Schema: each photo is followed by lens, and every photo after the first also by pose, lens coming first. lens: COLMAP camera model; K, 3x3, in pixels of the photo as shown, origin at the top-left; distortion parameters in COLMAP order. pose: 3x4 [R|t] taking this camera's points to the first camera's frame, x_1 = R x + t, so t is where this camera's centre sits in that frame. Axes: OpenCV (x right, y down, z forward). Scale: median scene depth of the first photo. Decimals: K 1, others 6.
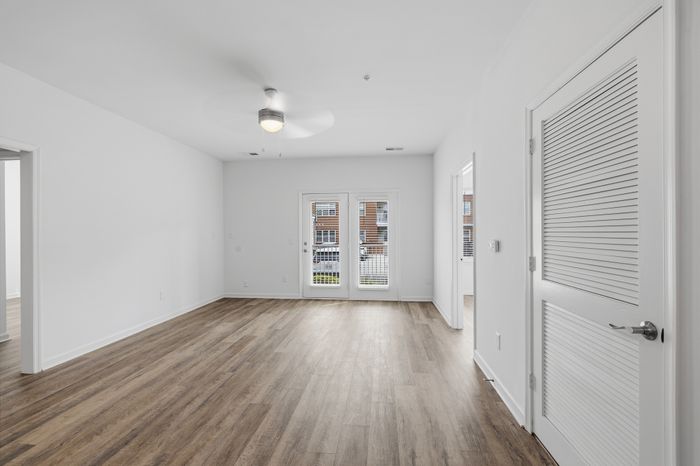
lens RADIAL K [[291.7, 0, 352.0], [0, 291.7, 235.1], [0, 0, 1]] dist [0.001367, -0.000098]
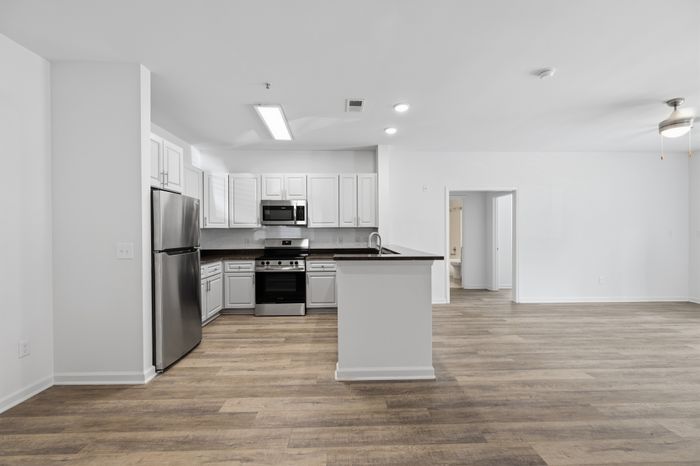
lens RADIAL K [[291.7, 0, 351.8], [0, 291.7, 232.9], [0, 0, 1]] dist [0.001367, -0.000098]
pose [[0.152717, 0.003554, -0.988264, 0.695690], [0.007314, 0.999962, 0.004726, -0.017013], [0.988243, -0.007950, 0.152685, -0.399992]]
